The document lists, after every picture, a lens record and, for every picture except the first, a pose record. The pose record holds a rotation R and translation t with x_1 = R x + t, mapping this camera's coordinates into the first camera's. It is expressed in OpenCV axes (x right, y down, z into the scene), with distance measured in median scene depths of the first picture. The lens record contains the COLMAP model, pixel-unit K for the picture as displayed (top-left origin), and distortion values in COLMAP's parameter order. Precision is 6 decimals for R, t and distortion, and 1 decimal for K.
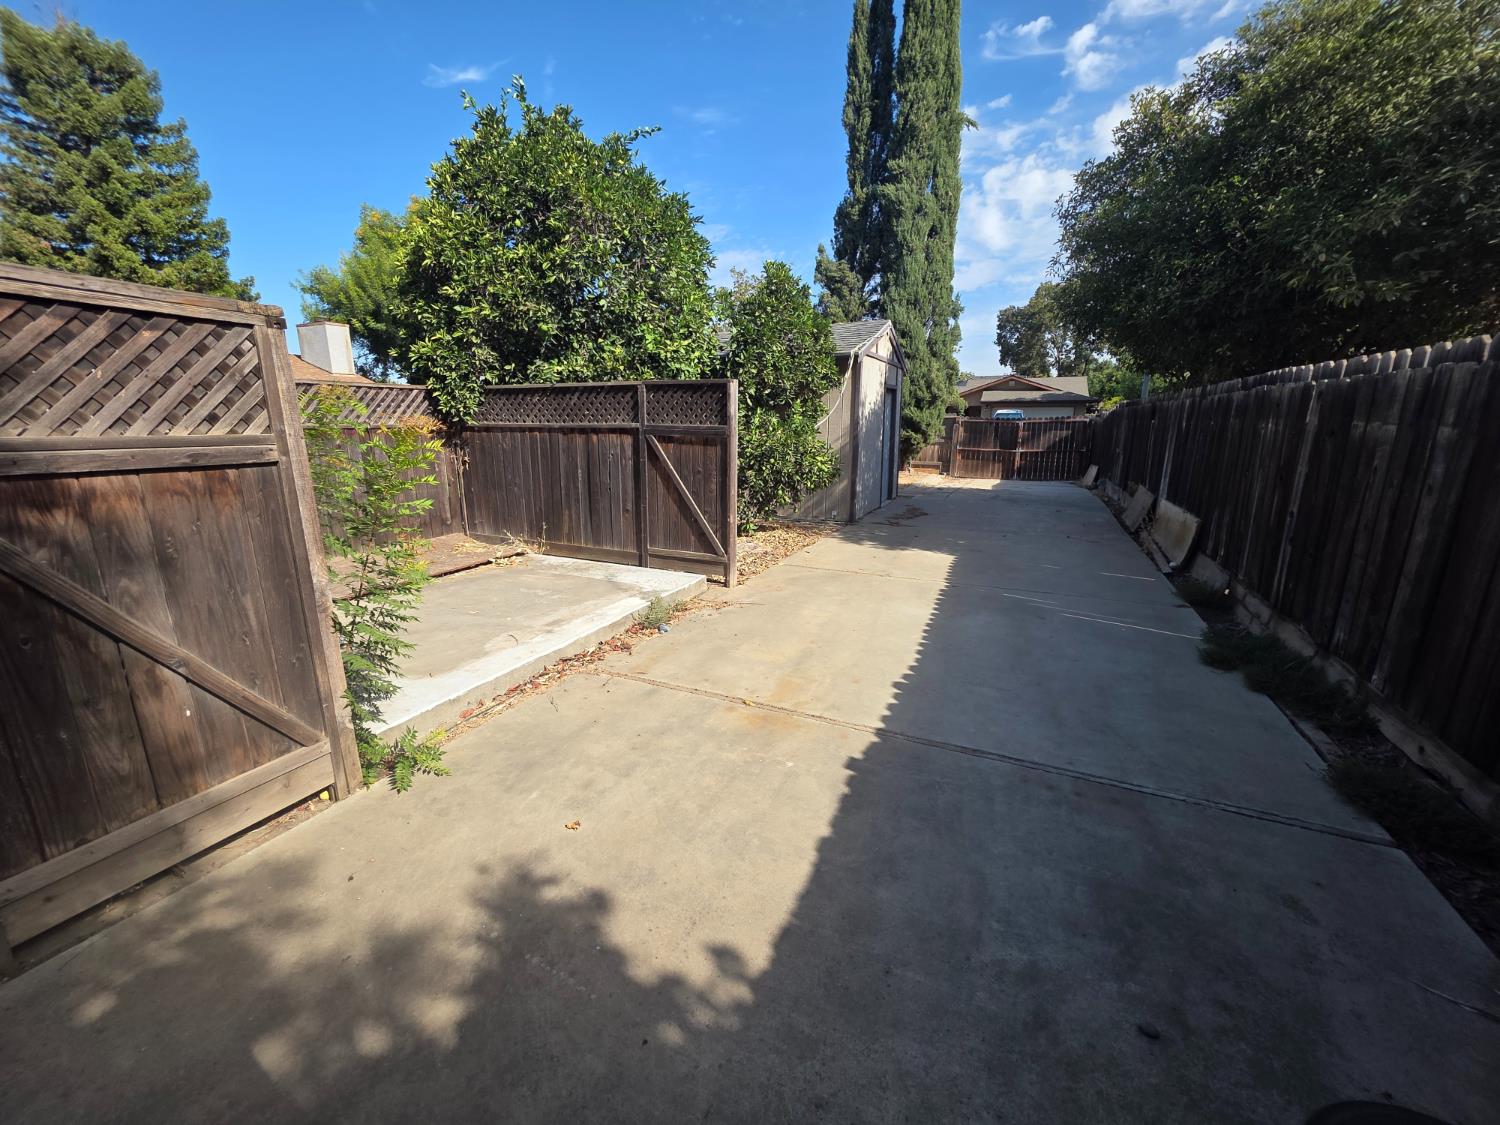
lens RADIAL K [[596.4, 0, 750.0], [0, 596.4, 562.5], [0, 0, 1]] dist [-0.005801, 0.000153]
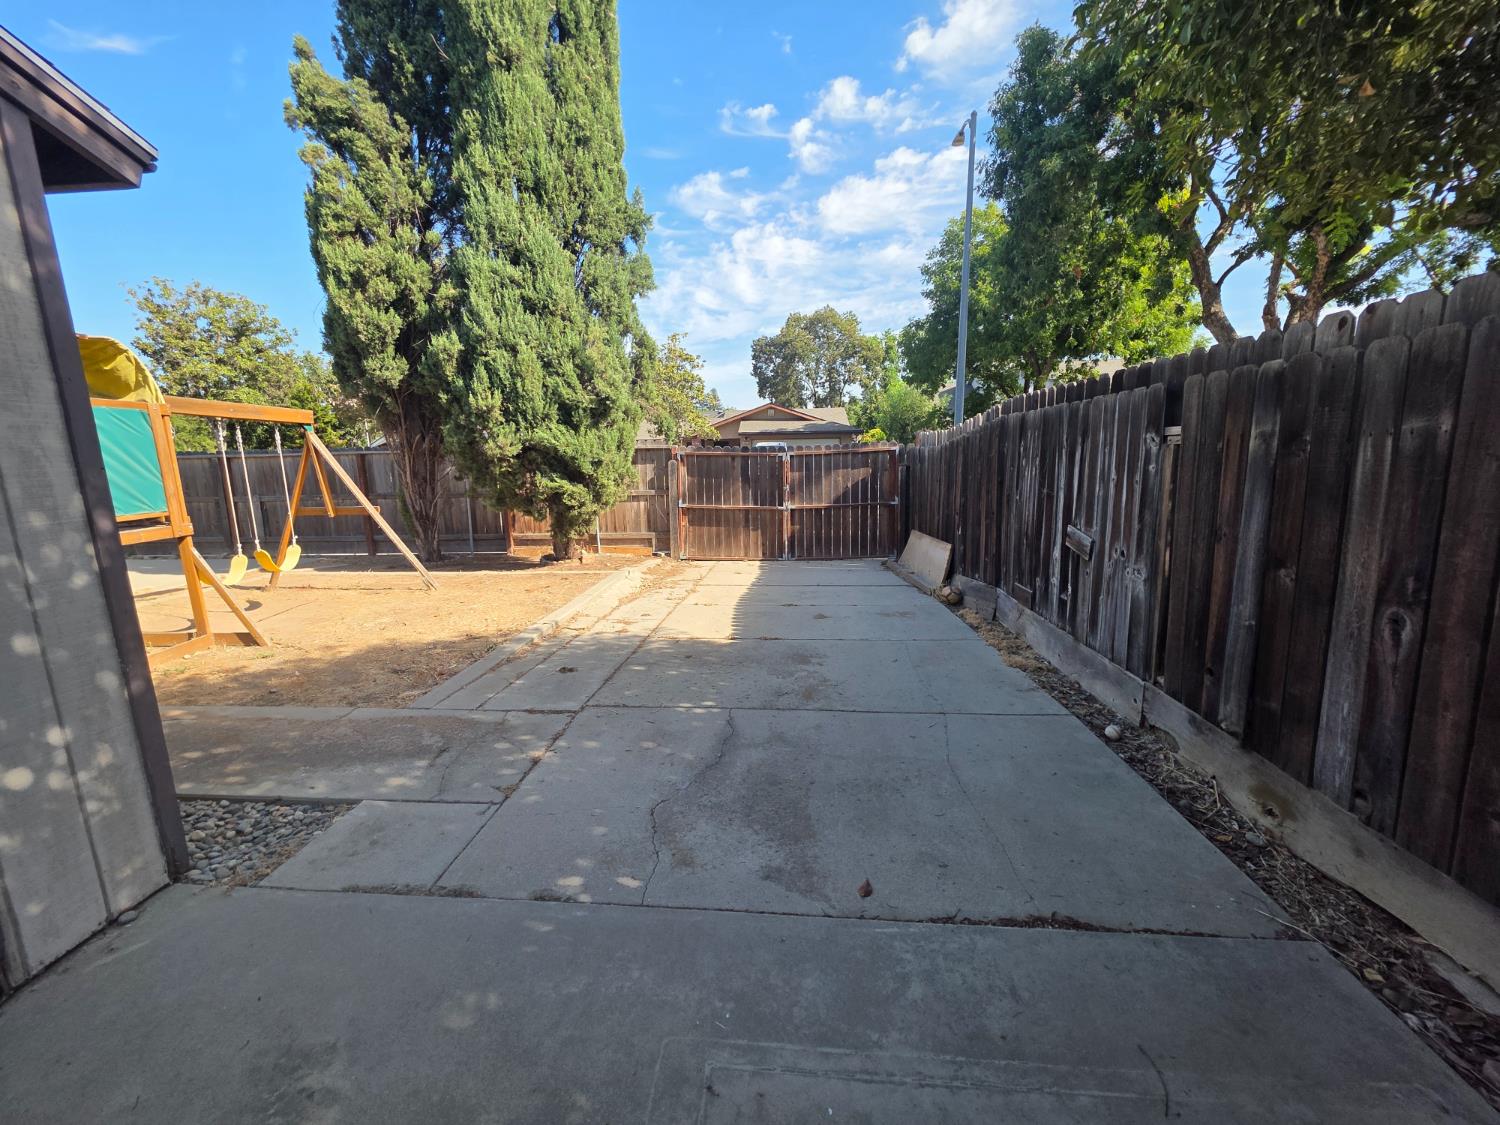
lens RADIAL K [[592.7, 0, 750.0], [0, 592.7, 562.5], [0, 0, 1]] dist [-0.016465, -0.000380]
pose [[0.936183, -0.074770, 0.343468, 0.216899], [0.094826, 0.994610, -0.041947, -0.110940], [-0.338480, 0.071840, 0.938227, 0.478810]]
